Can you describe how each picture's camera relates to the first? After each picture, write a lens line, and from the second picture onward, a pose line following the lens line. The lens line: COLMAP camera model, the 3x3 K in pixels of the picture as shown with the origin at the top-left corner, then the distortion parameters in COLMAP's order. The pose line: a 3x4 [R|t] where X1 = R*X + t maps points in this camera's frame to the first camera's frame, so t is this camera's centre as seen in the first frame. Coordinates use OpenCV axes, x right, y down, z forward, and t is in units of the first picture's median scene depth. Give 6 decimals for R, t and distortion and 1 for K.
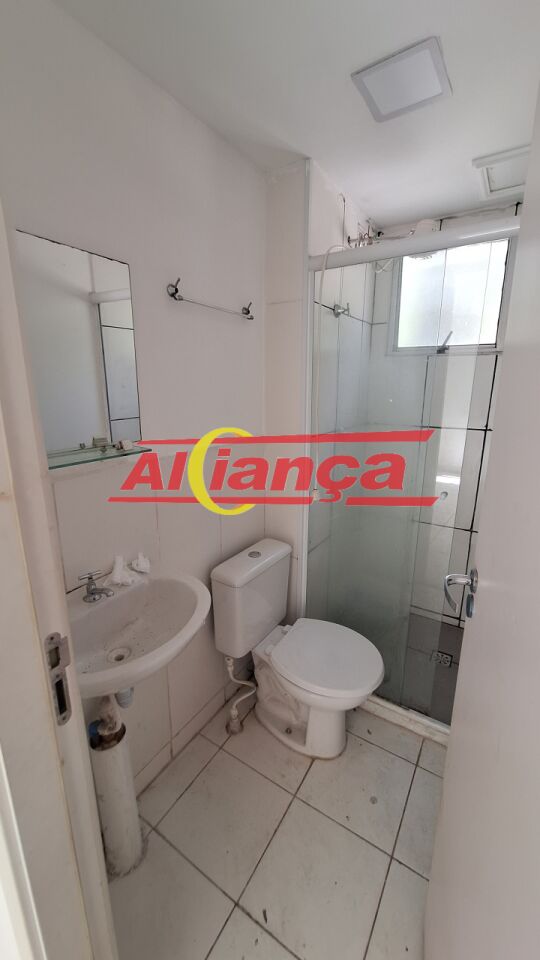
lens RADIAL K [[384.2, 0, 270.0], [0, 384.2, 480.0], [0, 0, 1]] dist [0.001709, 0.000168]
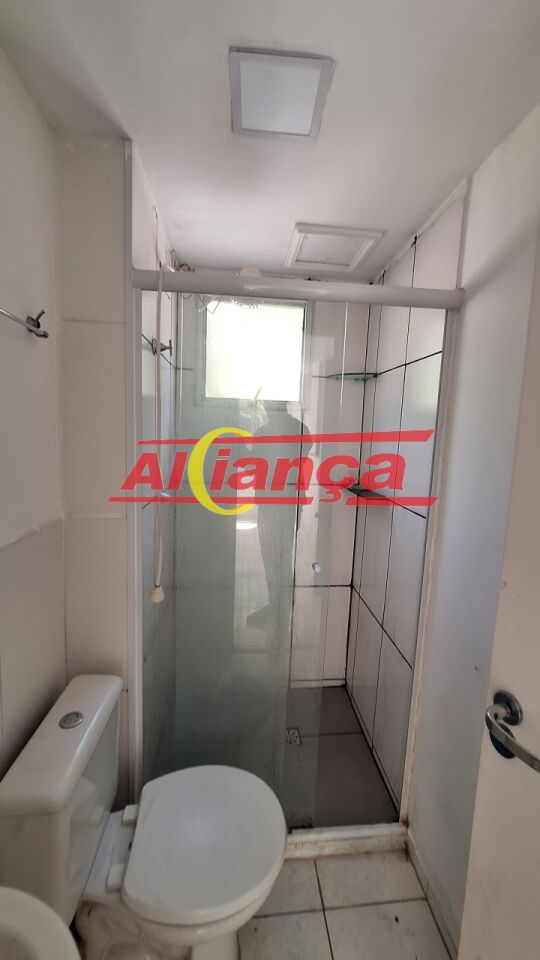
lens RADIAL K [[384.2, 0, 270.0], [0, 384.2, 480.0], [0, 0, 1]] dist [0.001709, 0.000168]
pose [[0.787067, -0.047119, 0.615065, -0.154250], [0.114039, 0.991006, -0.070010, -0.099592], [-0.606235, 0.125244, 0.785362, 0.309538]]
